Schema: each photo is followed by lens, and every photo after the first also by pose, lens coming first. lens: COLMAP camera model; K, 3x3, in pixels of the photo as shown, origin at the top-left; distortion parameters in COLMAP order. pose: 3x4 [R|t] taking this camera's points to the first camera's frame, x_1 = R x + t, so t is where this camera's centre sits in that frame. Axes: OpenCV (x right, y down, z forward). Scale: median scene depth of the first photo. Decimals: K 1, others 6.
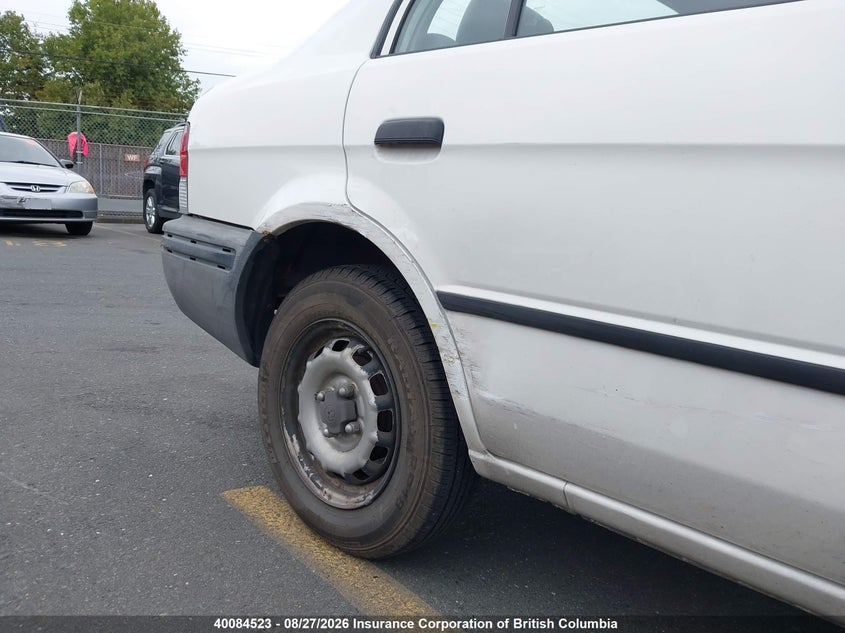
lens RADIAL K [[658.4, 0, 422.5], [0, 658.4, 316.5], [0, 0, 1]] dist [0.022562, -0.003773]
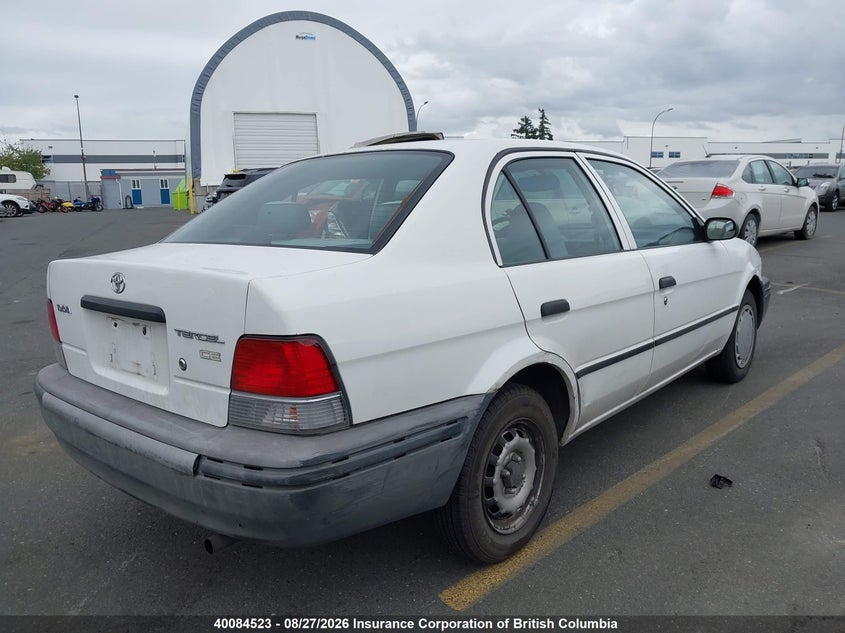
lens RADIAL K [[658.4, 0, 422.5], [0, 658.4, 316.5], [0, 0, 1]] dist [0.022562, -0.003773]
pose [[-0.060091, -0.240291, 0.968839, -1.751765], [0.172254, 0.953536, 0.247180, -0.733870], [-0.983218, 0.181739, -0.015907, 1.279821]]
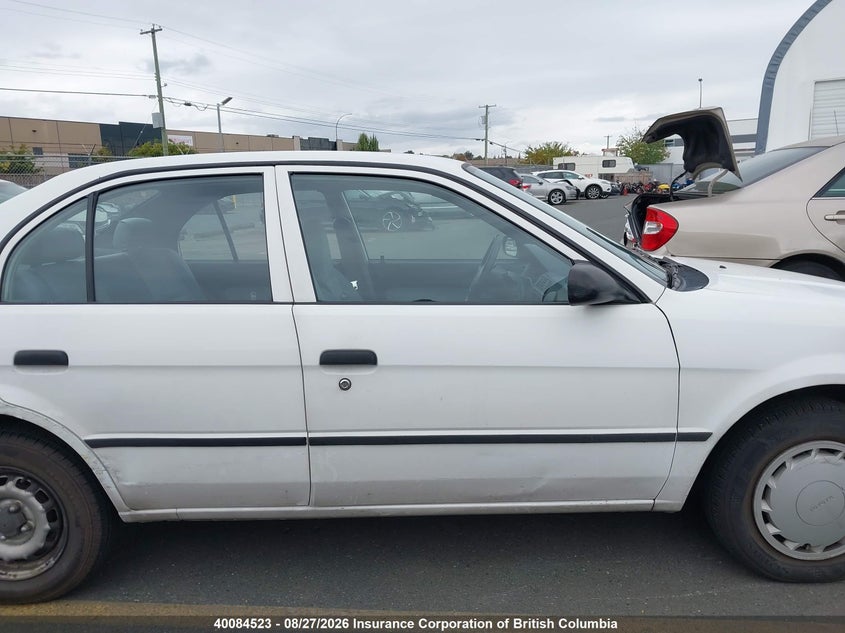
lens RADIAL K [[658.4, 0, 422.5], [0, 658.4, 316.5], [0, 0, 1]] dist [0.022562, -0.003773]
pose [[0.714455, -0.208386, 0.667929, -0.406976], [0.174500, 0.977522, 0.118321, -0.373457], [-0.677572, 0.032019, 0.734759, -0.899690]]
